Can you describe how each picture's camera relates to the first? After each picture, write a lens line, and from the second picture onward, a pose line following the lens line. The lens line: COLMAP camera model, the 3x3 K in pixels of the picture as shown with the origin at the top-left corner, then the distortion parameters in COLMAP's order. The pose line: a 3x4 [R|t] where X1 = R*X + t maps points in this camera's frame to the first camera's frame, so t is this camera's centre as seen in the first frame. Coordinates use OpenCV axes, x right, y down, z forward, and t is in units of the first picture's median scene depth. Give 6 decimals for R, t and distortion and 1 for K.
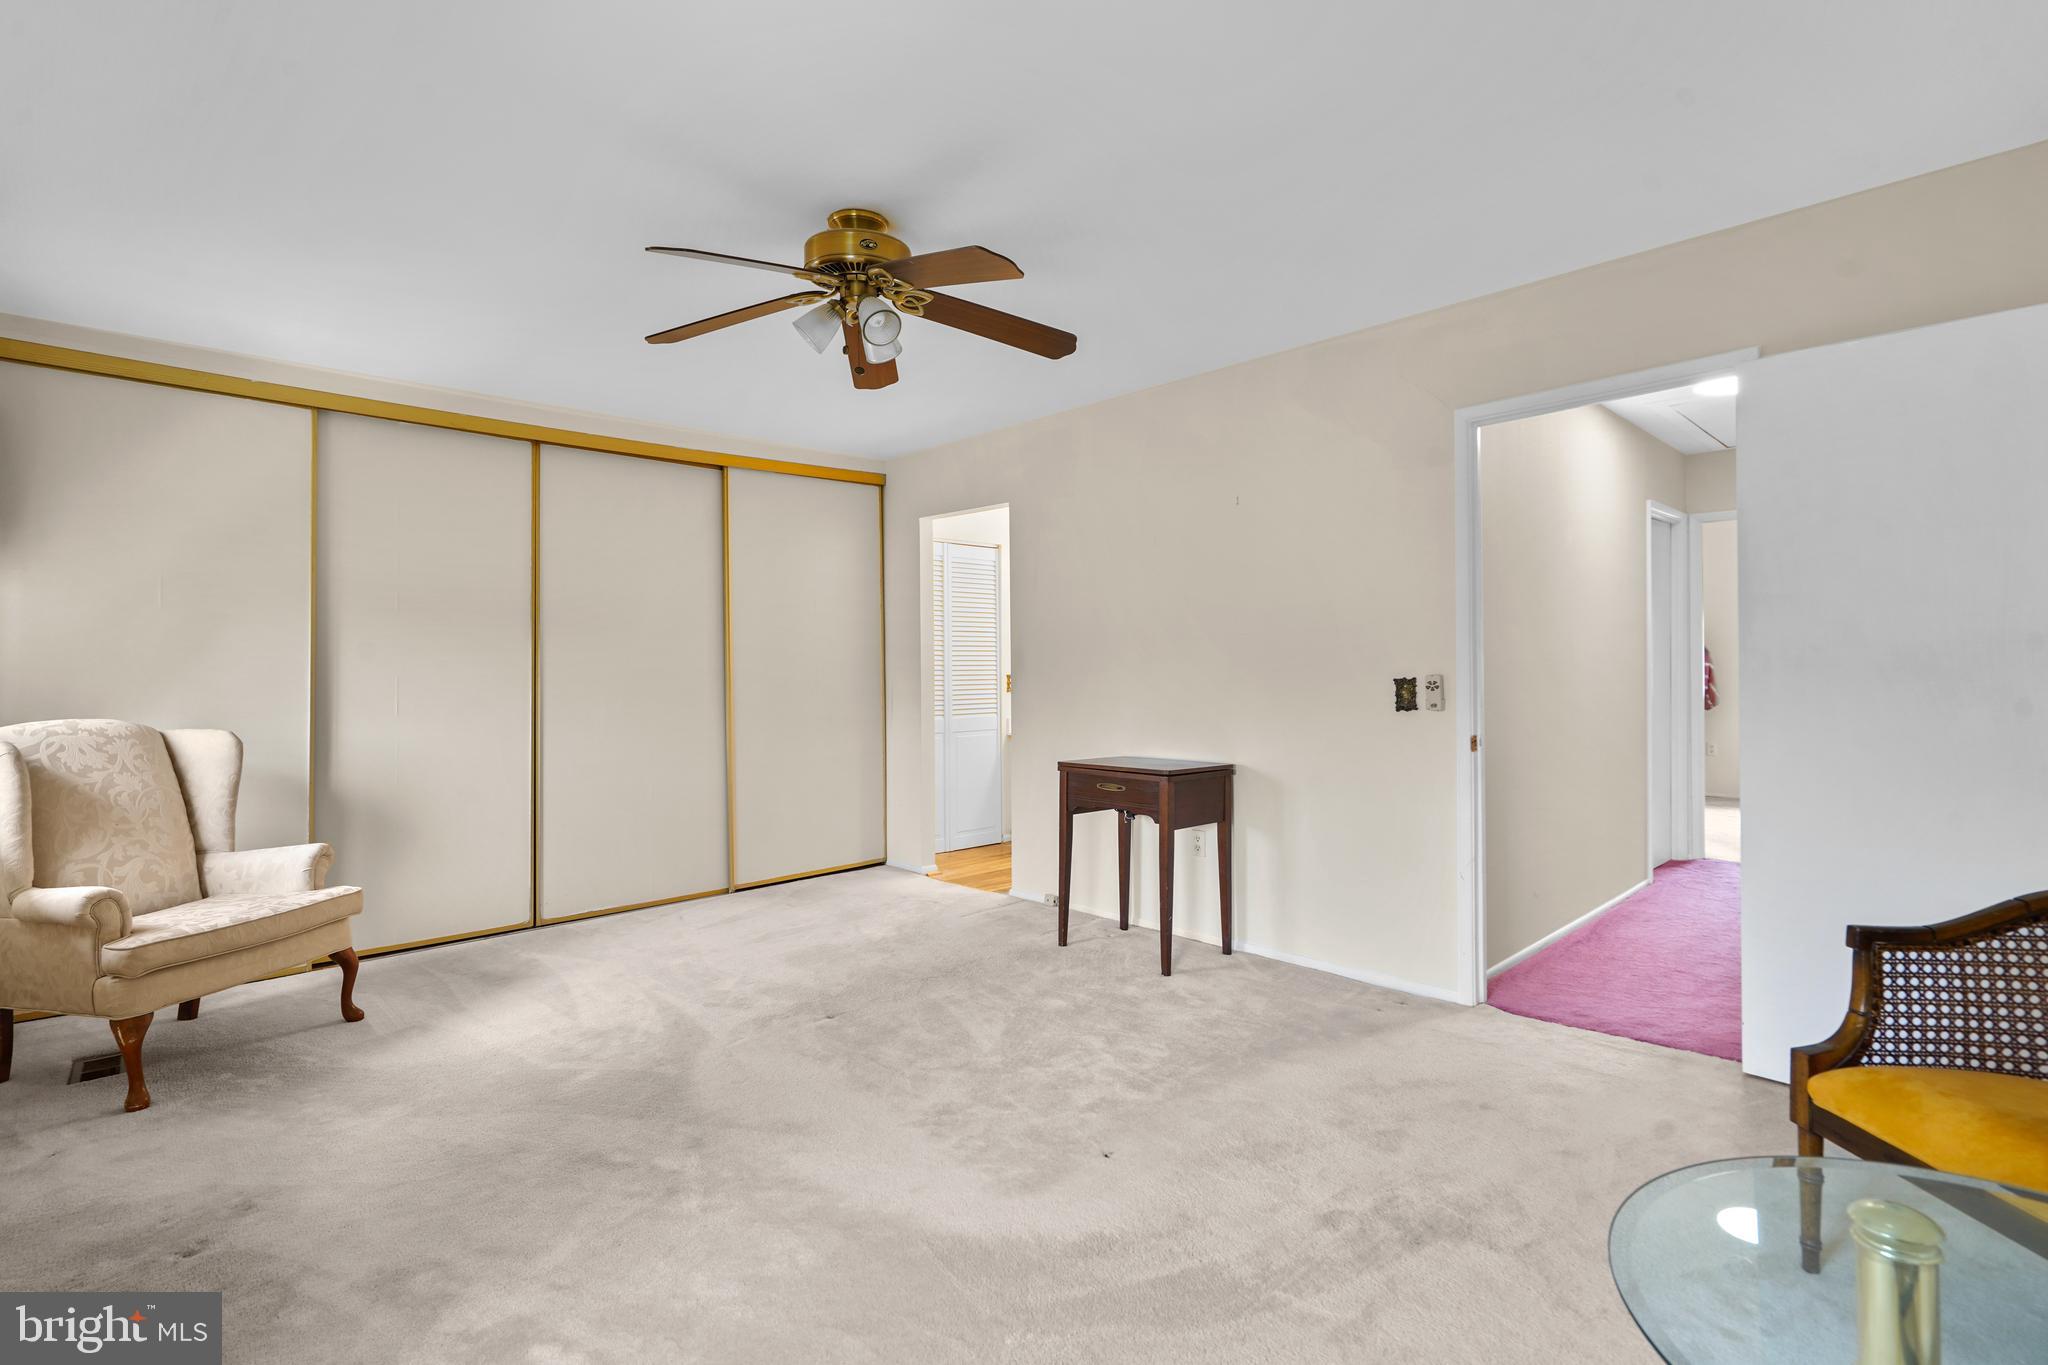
lens RADIAL K [[943.6, 0, 1025.5], [0, 943.6, 683.6], [0, 0, 1]] dist [-0.007672, 0.002535]
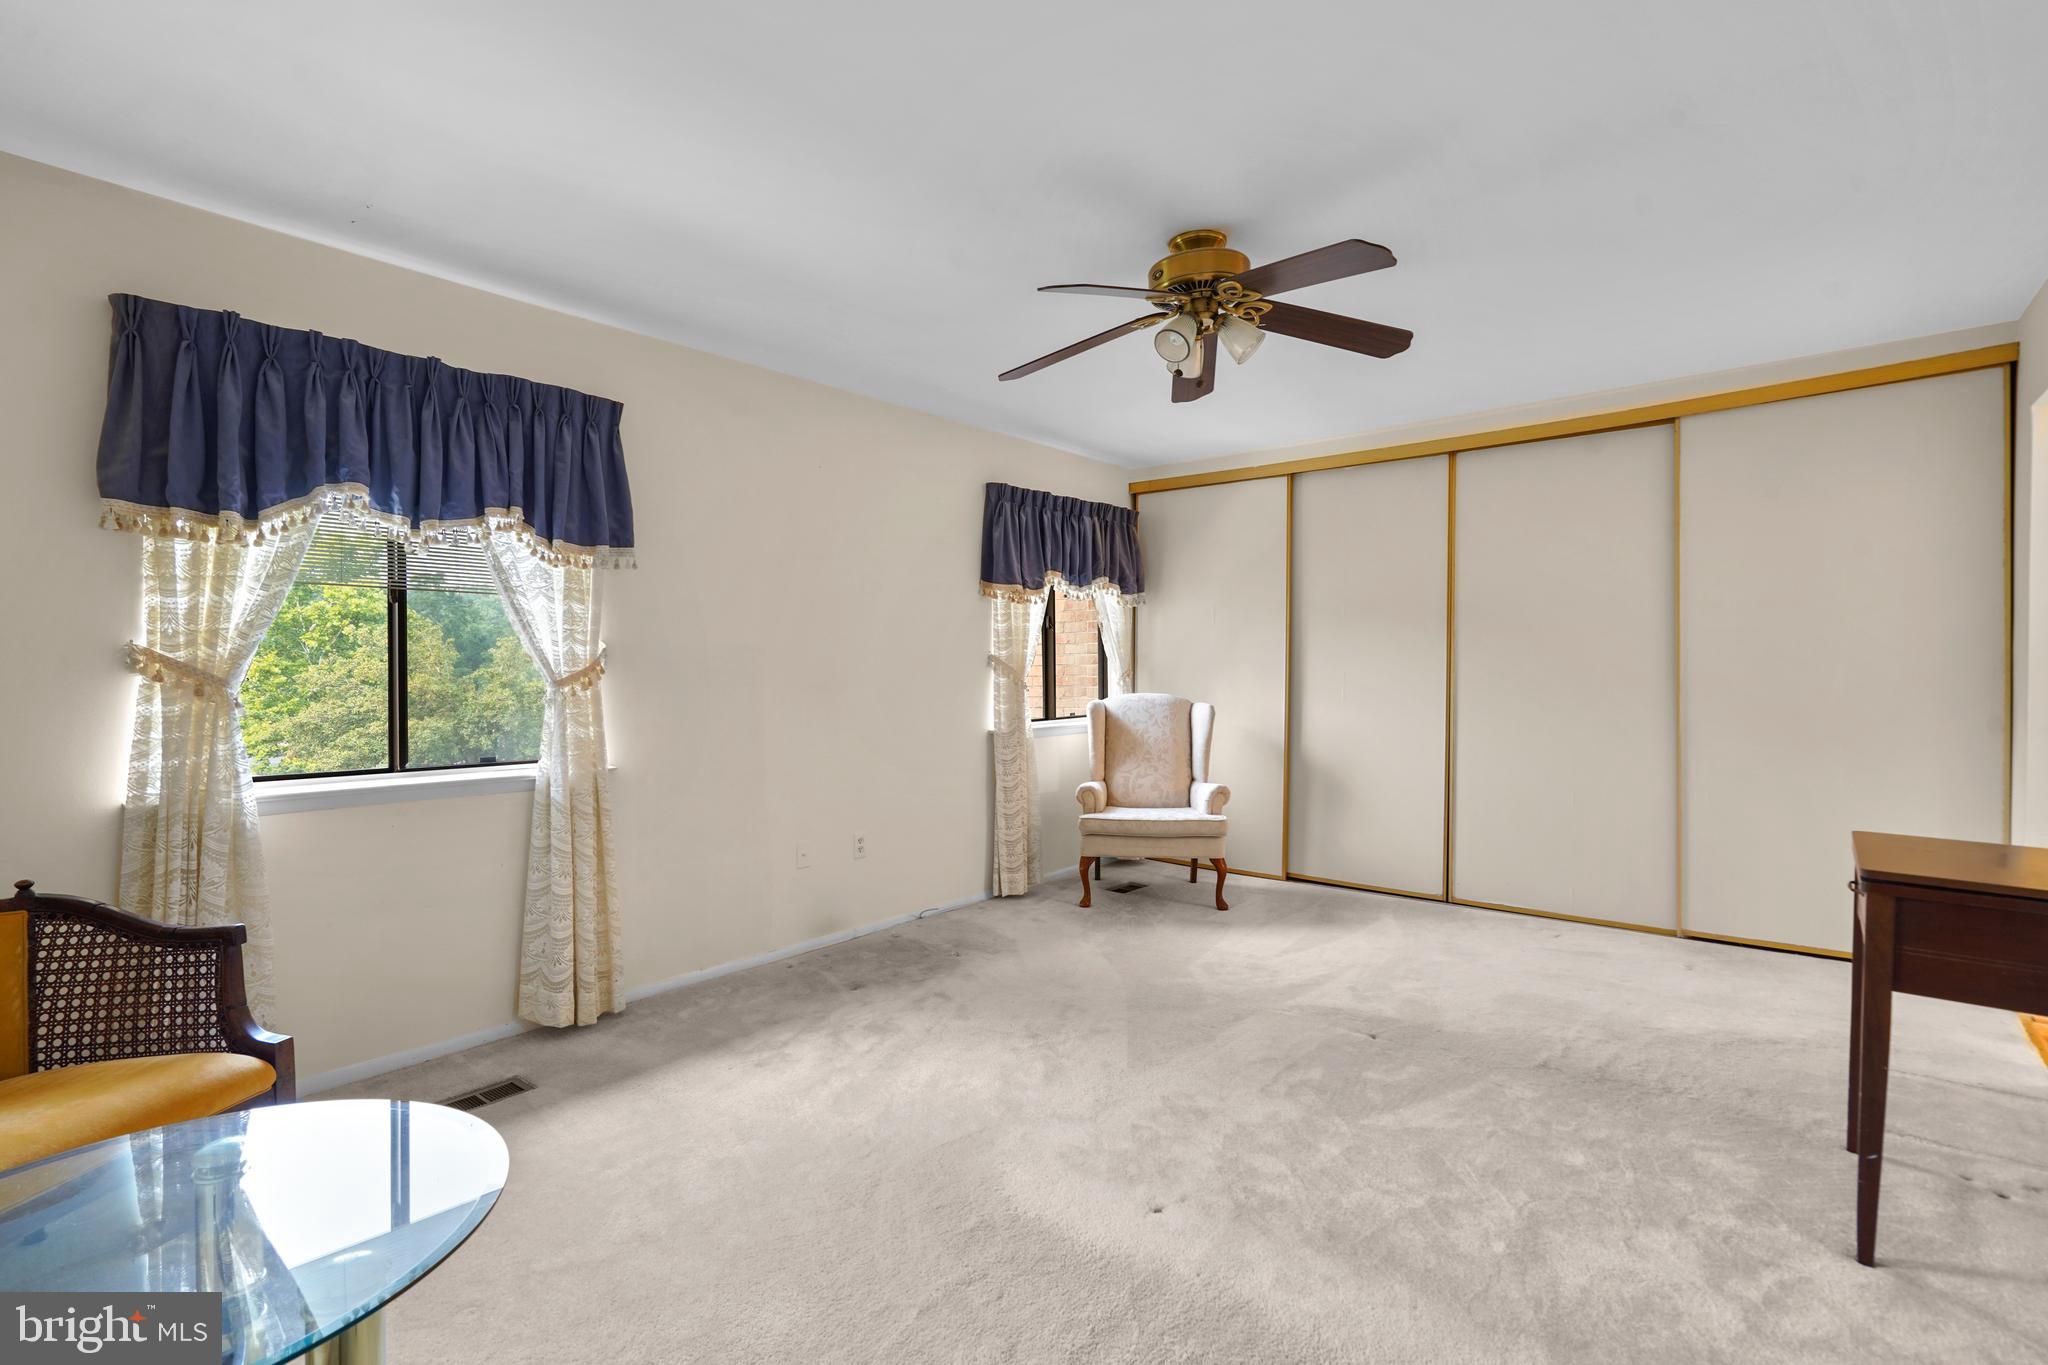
lens RADIAL K [[943.6, 0, 1025.0], [0, 943.6, 678.2], [0, 0, 1]] dist [-0.007672, 0.002535]
pose [[0.124315, 0.022402, -0.991990, 0.687307], [-0.010048, 0.999722, 0.021317, -0.024194], [0.992192, 0.007317, 0.124505, 0.532989]]
